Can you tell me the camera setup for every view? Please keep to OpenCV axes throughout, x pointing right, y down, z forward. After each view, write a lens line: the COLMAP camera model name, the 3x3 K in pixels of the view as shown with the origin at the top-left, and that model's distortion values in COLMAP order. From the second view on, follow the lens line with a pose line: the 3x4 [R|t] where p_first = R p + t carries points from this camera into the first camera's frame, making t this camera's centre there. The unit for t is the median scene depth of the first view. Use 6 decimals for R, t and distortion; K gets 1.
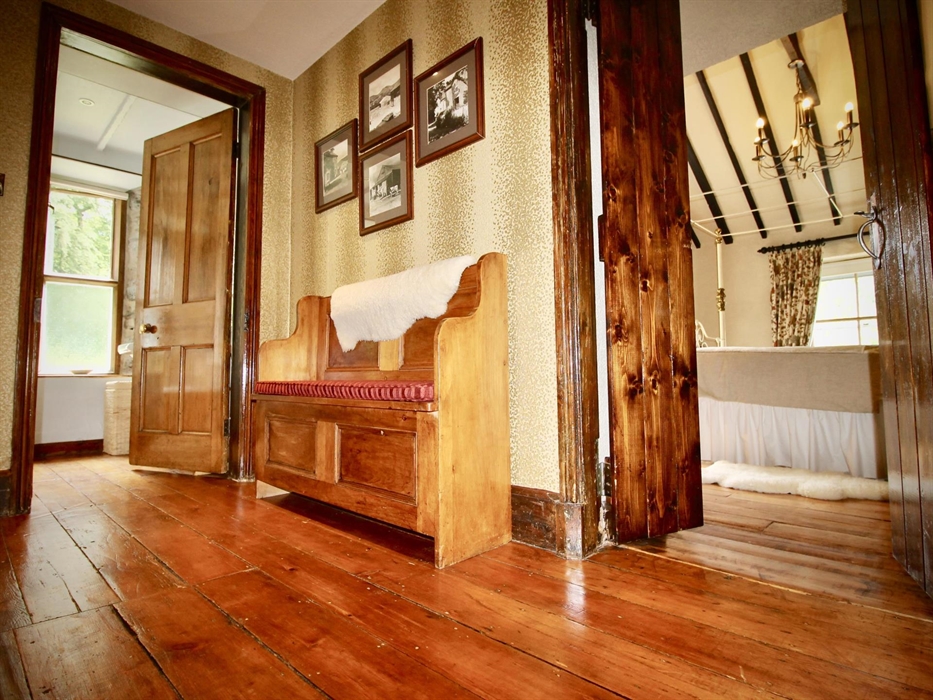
lens RADIAL K [[509.8, 0, 466.5], [0, 509.8, 350.0], [0, 0, 1]] dist [-0.003767, -0.001491]
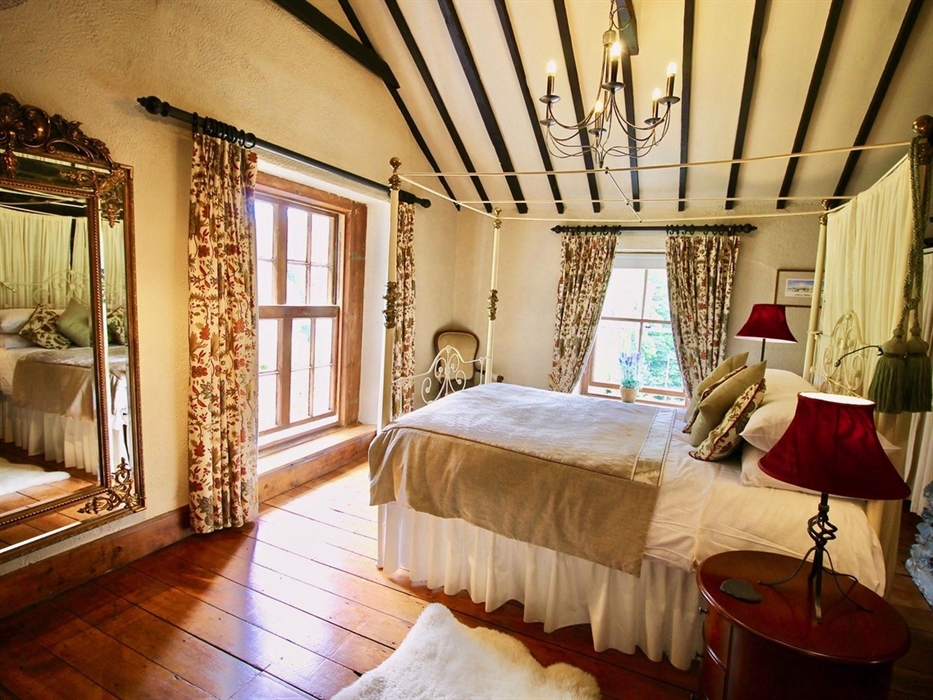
lens RADIAL K [[509.8, 0, 466.5], [0, 509.8, 350.0], [0, 0, 1]] dist [-0.003767, -0.001491]
pose [[0.943421, 0.028287, 0.330390, 0.184992], [-0.085116, 0.983630, 0.158830, -0.127087], [-0.320488, -0.177965, 0.930385, 0.254953]]
